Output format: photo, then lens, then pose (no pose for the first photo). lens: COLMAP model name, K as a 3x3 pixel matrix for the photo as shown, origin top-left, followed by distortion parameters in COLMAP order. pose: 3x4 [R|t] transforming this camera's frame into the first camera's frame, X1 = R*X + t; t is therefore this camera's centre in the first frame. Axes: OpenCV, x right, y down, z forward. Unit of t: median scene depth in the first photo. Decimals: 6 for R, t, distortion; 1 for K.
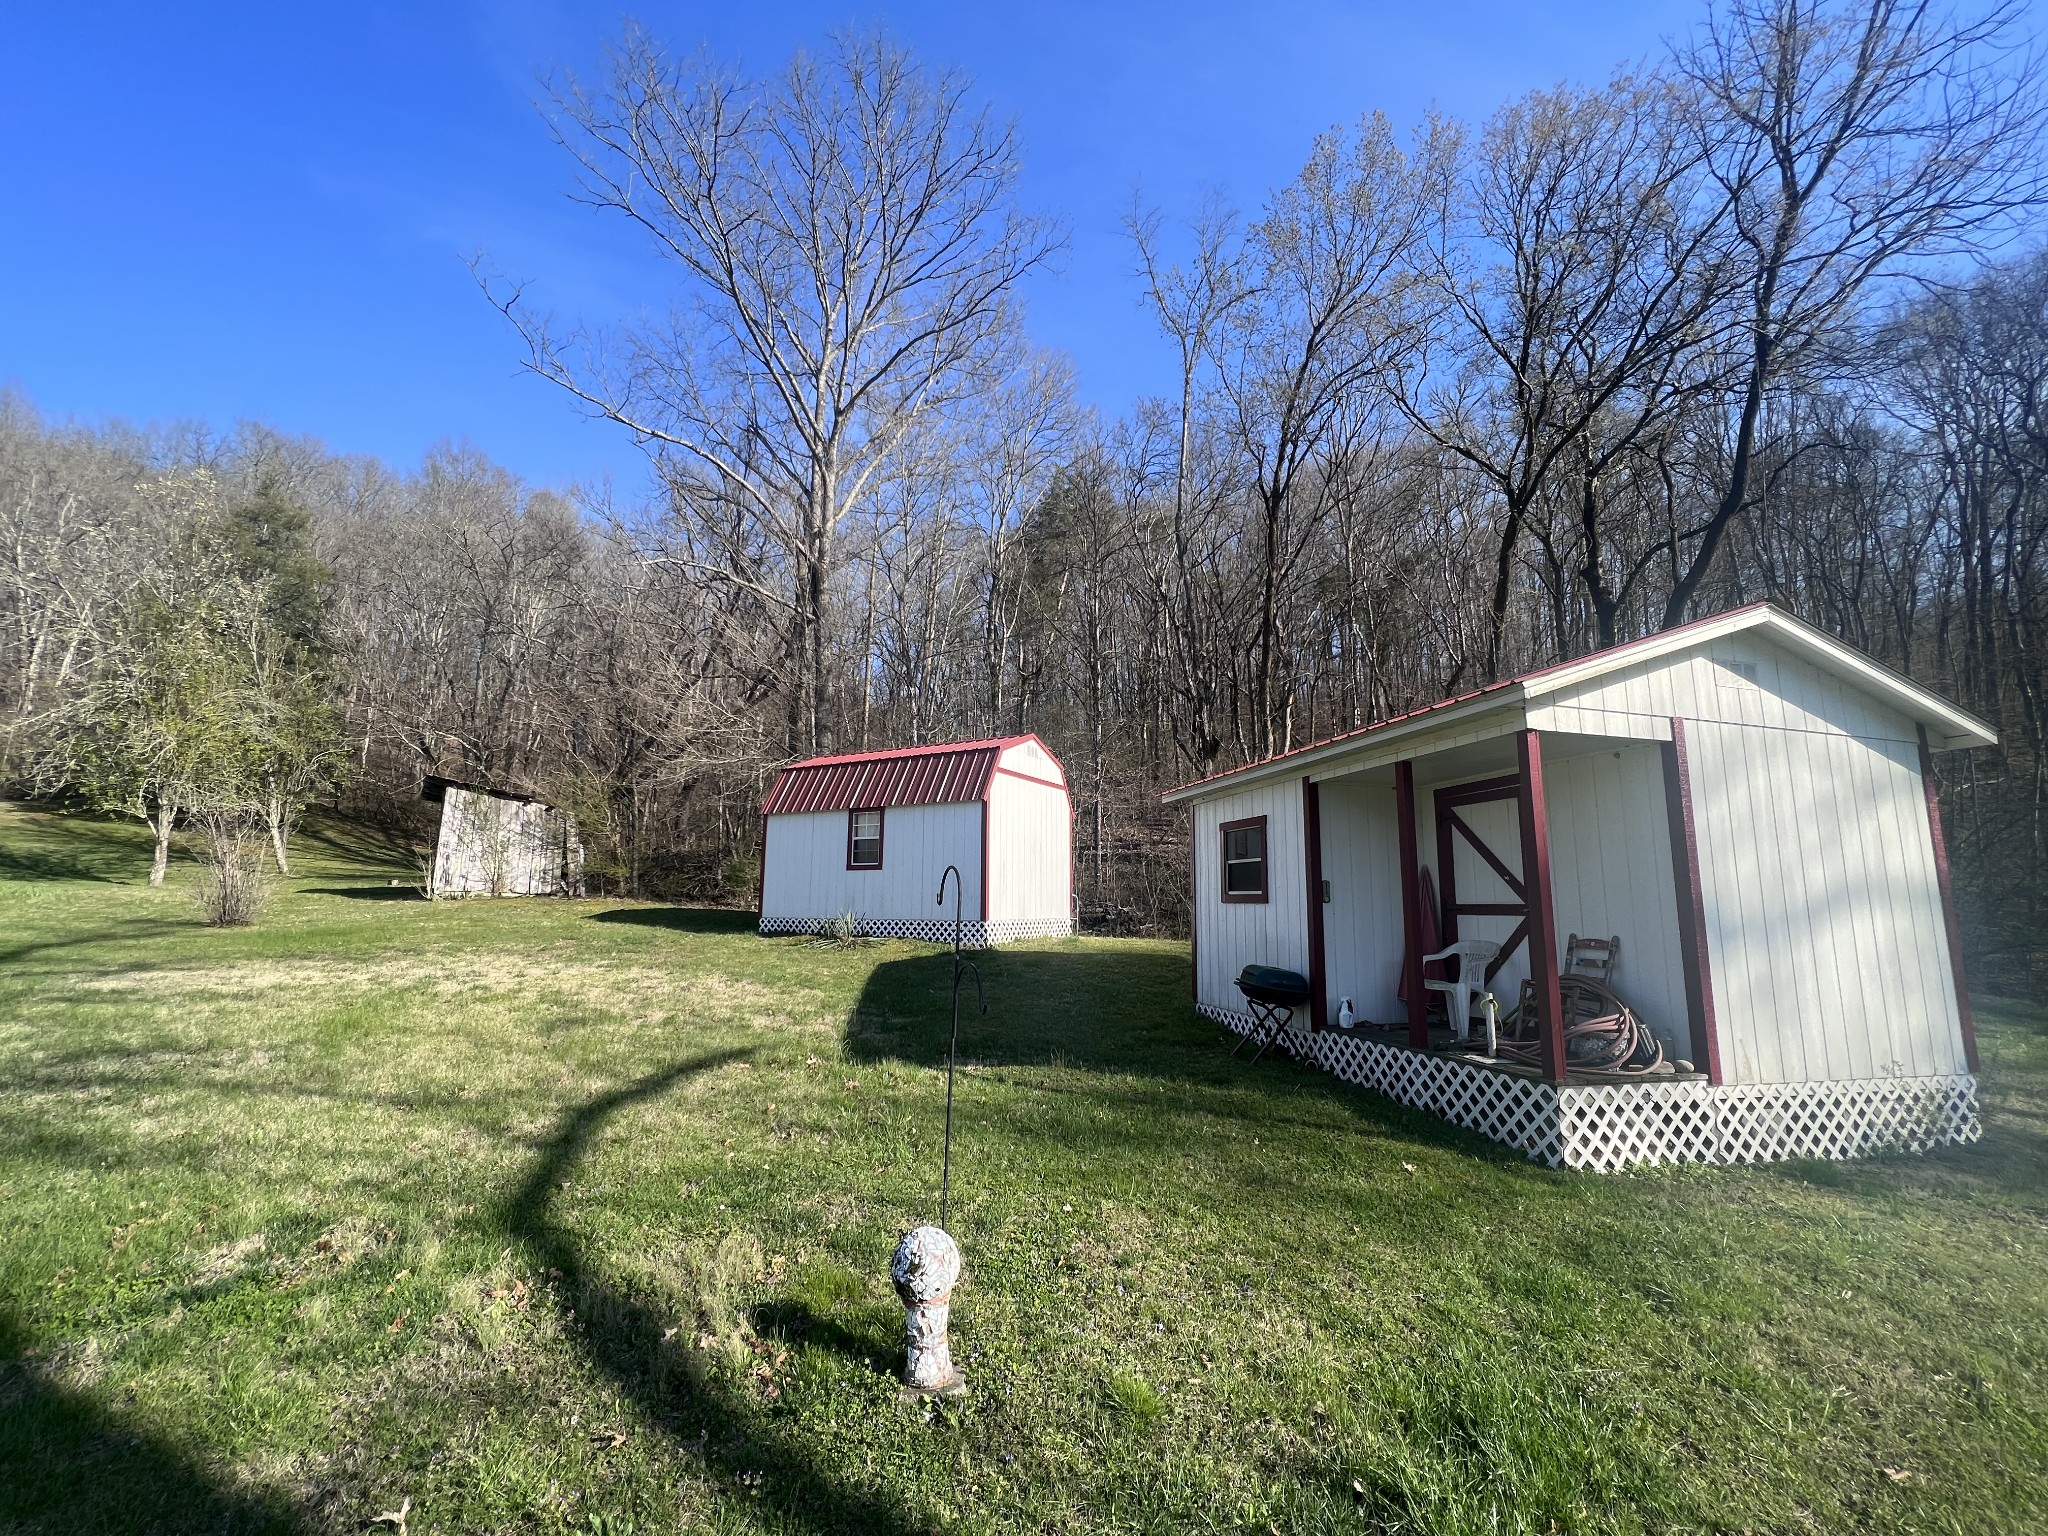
lens RADIAL K [[820.4, 0, 1025.0], [0, 820.4, 774.8], [0, 0, 1]] dist [-0.001487, 0.000725]
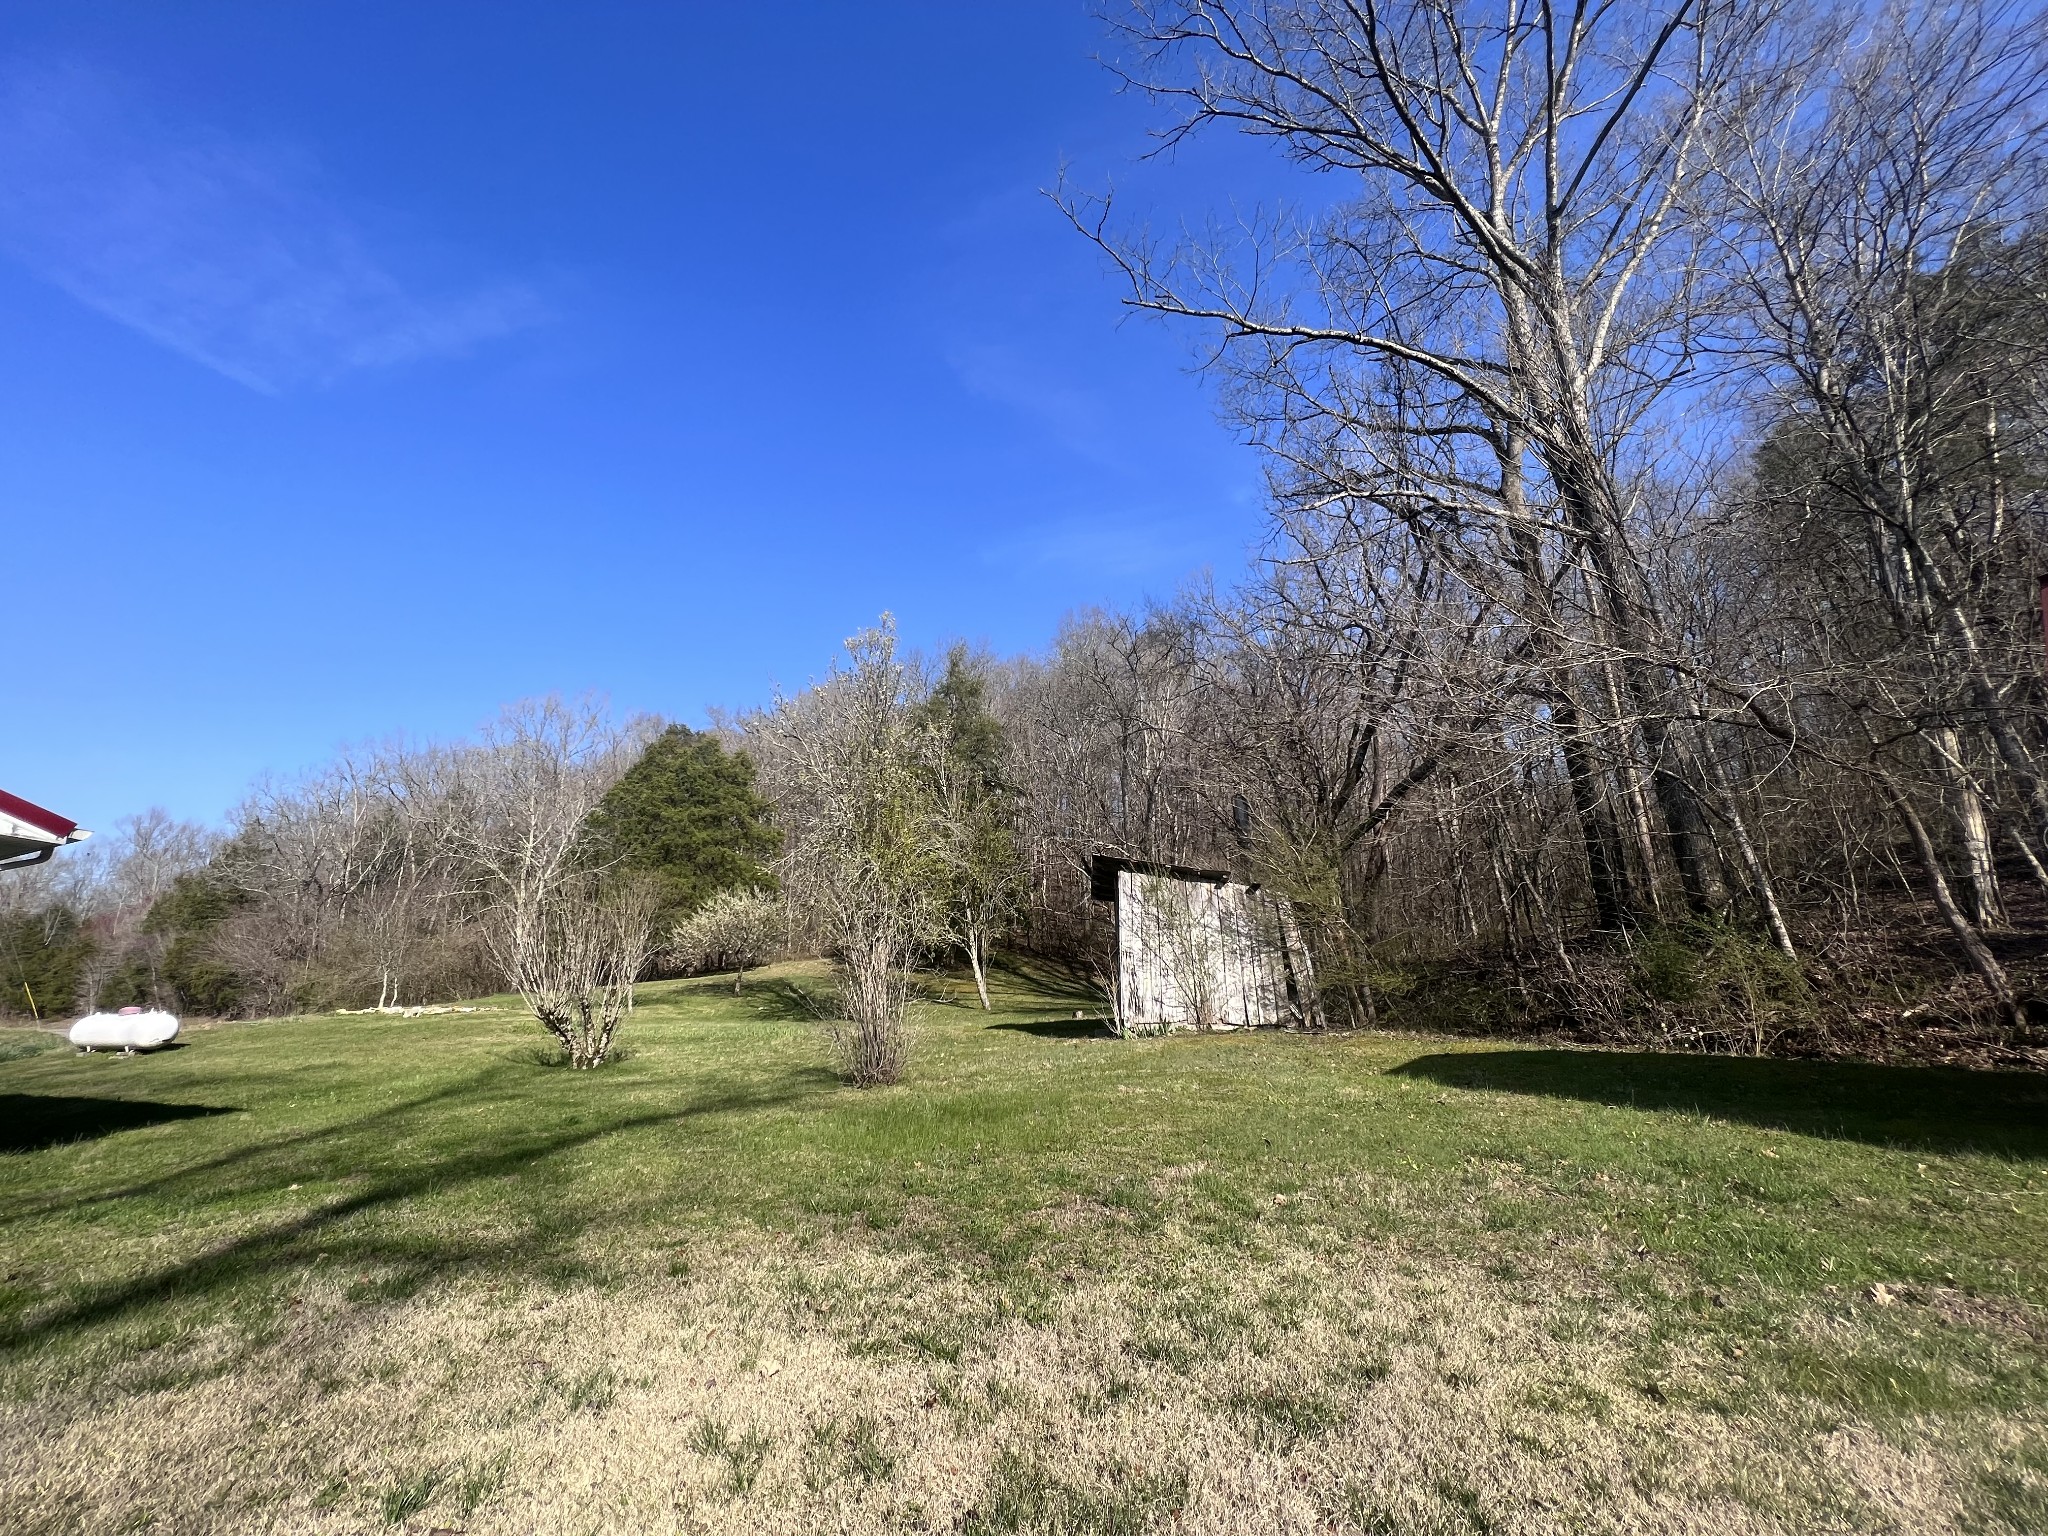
lens RADIAL K [[828.0, 0, 1028.8], [0, 828.0, 761.1], [0, 0, 1]] dist [-0.001096, 0.000102]
pose [[0.754444, -0.215547, -0.619963, -0.293928], [0.110337, 0.972747, -0.203932, 0.058851], [0.647025, 0.085450, 0.757666, 0.391257]]
